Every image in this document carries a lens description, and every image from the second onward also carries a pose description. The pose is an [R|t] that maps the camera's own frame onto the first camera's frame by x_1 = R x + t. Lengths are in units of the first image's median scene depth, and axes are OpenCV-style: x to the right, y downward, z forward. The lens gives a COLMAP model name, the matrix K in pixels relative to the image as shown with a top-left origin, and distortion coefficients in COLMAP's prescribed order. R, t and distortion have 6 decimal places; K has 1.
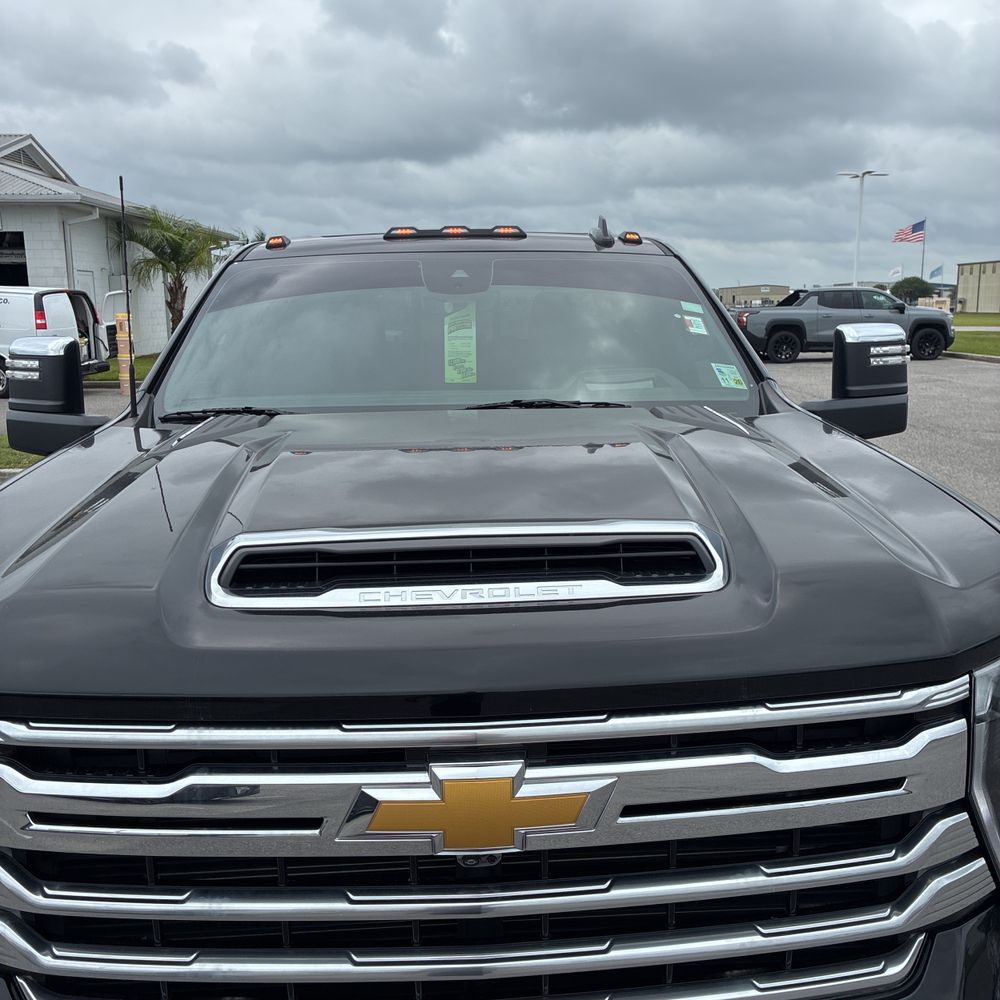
lens RADIAL K [[1007.8, 0, 514.2], [0, 1007.8, 499.2], [0, 0, 1]] dist [0.004780, 0.015752]
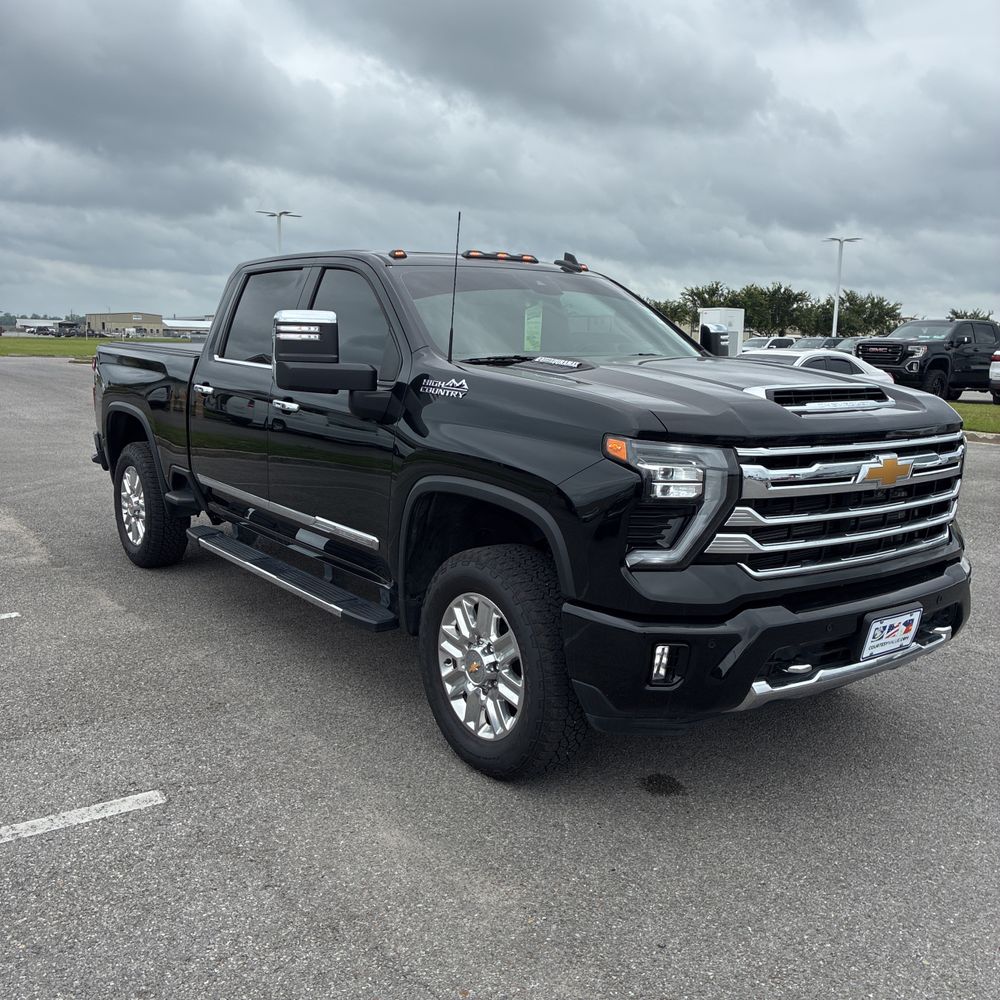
lens RADIAL K [[1007.6, 0, 491.5], [0, 1007.6, 517.4], [0, 0, 1]] dist [0.018805, 0.002080]
pose [[0.838841, -0.067766, 0.540142, -0.989432], [0.074593, 0.997171, 0.009262, 0.129235], [-0.539241, 0.032522, 0.841523, -0.309763]]
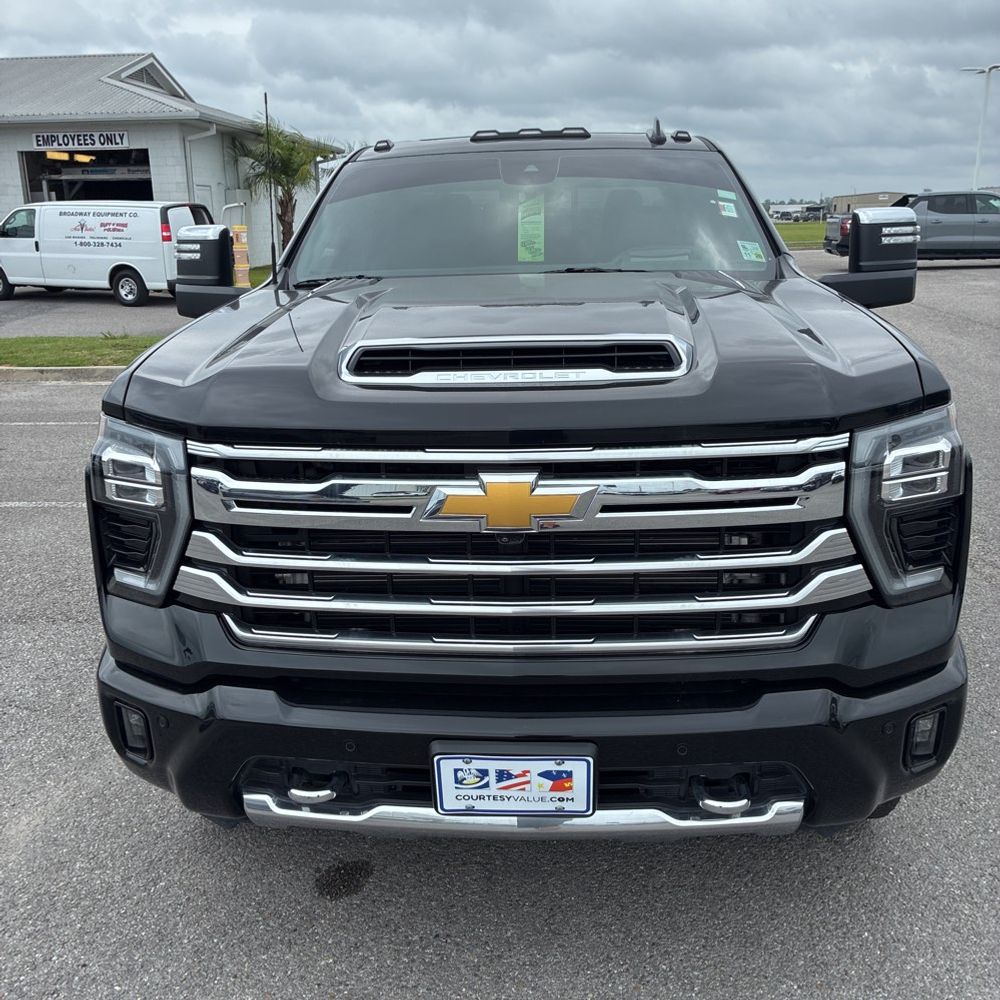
lens RADIAL K [[1006.6, 0, 482.0], [0, 1006.6, 503.7], [0, 0, 1]] dist [-0.001584, 0.012517]
pose [[0.991496, 0.026434, -0.127425, 0.048482], [-0.015401, 0.996106, 0.086808, 0.067910], [0.129223, -0.084108, 0.988042, -0.218550]]
